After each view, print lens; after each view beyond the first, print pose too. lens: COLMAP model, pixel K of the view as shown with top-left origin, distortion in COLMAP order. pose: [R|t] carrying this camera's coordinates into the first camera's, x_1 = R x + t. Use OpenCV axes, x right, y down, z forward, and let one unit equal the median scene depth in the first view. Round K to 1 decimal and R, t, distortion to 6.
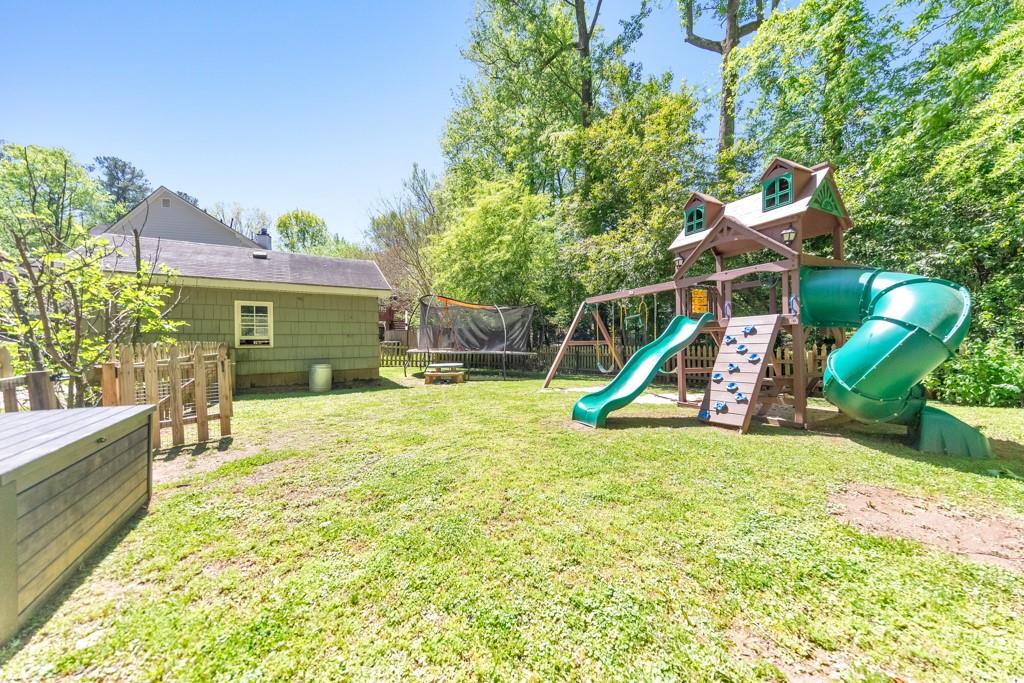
lens RADIAL K [[353.1, 0, 509.6], [0, 353.1, 333.2], [0, 0, 1]] dist [0.001372, -0.000032]
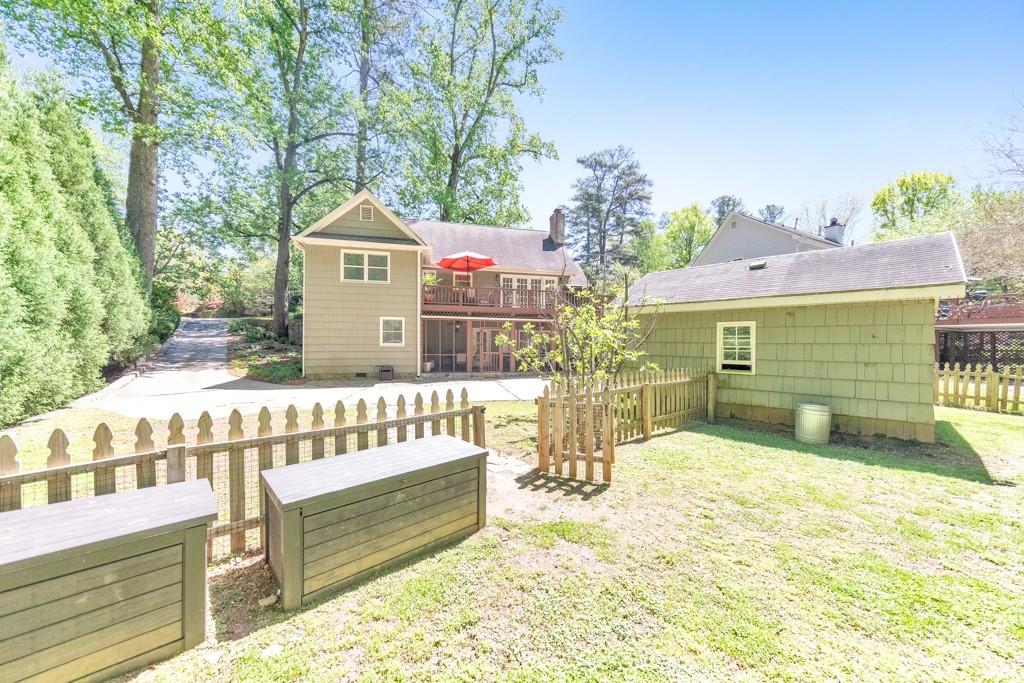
lens RADIAL K [[373.1, 0, 512.0], [0, 373.1, 341.5], [0, 0, 1]] dist [0.009427, -0.000027]
pose [[0.239444, -0.001091, -0.970910, 0.063661], [0.008044, 0.999967, 0.000860, -0.045891], [0.970877, -0.008016, 0.239445, 0.223529]]
